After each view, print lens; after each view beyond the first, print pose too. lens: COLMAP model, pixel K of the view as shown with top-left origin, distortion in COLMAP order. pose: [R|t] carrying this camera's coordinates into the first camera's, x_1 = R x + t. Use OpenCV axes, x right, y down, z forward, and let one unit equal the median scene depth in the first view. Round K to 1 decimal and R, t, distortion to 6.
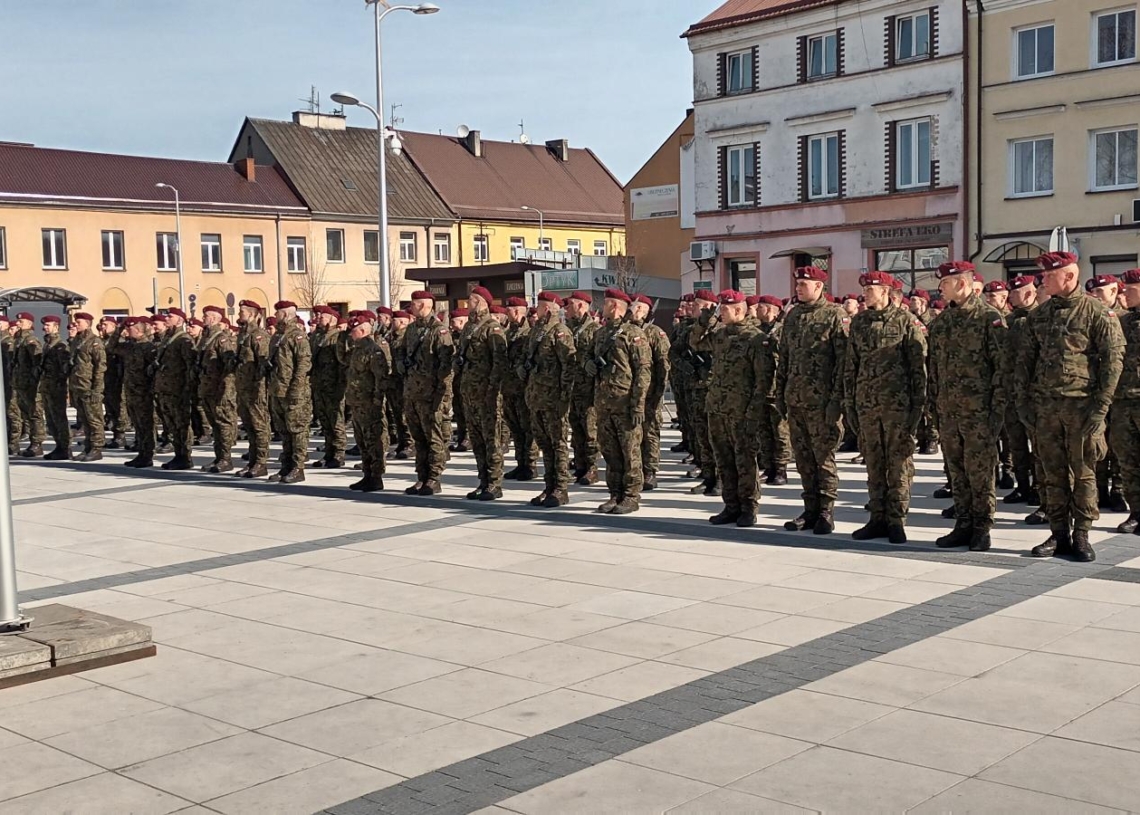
lens RADIAL K [[1330.2, 0, 574.9], [0, 1330.2, 408.2], [0, 0, 1]] dist [0.137999, -0.256575]
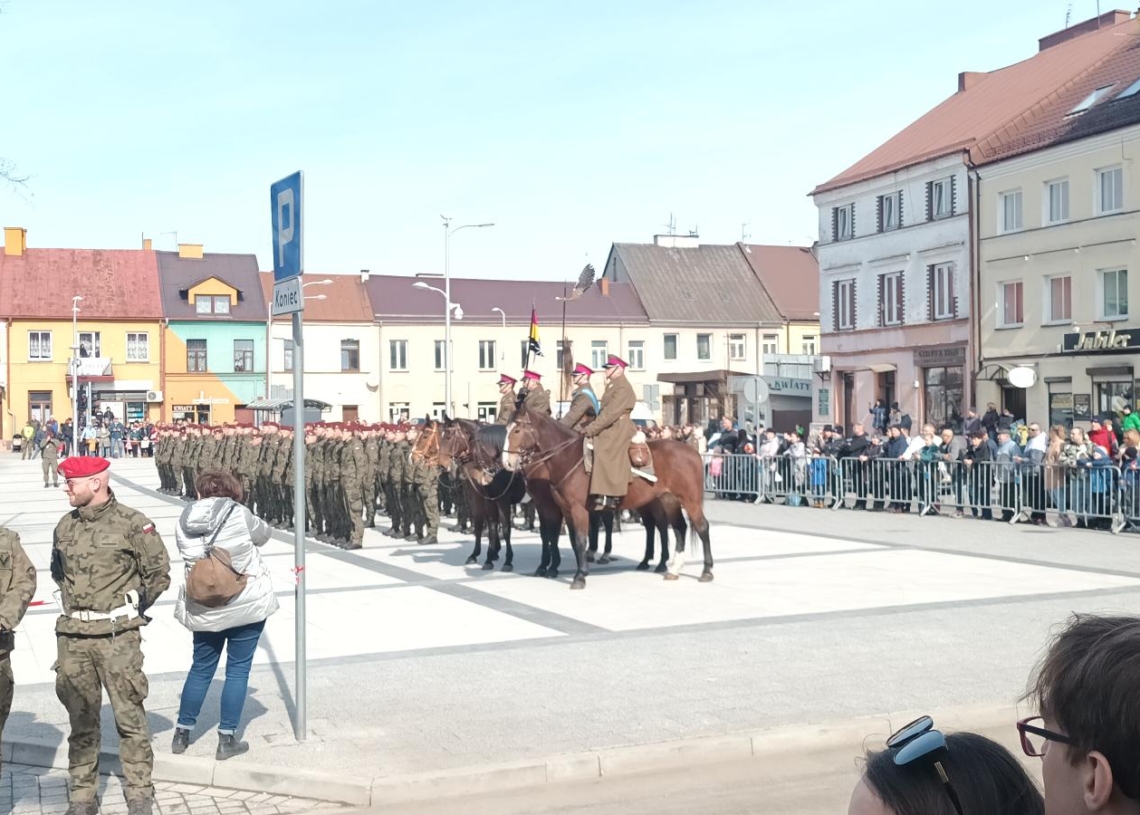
lens RADIAL K [[1333.6, 0, 572.4], [0, 1333.6, 412.9], [0, 0, 1]] dist [0.131025, -0.249049]
pose [[0.923862, 0.011182, -0.382563, 0.399788], [-0.032029, 0.998326, -0.048168, -0.006601], [0.381384, 0.056754, 0.922673, -0.257425]]
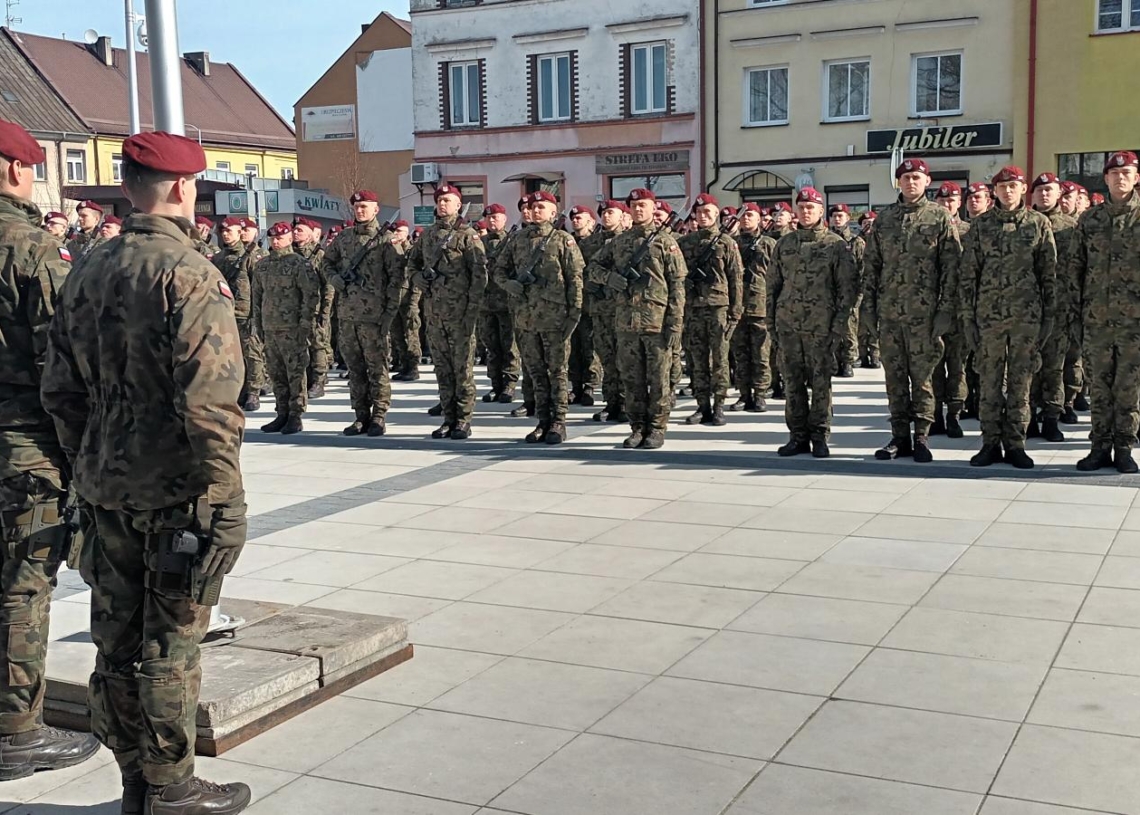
lens RADIAL K [[1333.6, 0, 572.4], [0, 1333.6, 412.9], [0, 0, 1]] dist [0.131025, -0.249049]
pose [[0.959956, -0.027628, 0.278786, -0.082098], [0.013120, 0.998467, 0.053774, 0.002573], [-0.279844, -0.047963, 0.958847, 0.055310]]
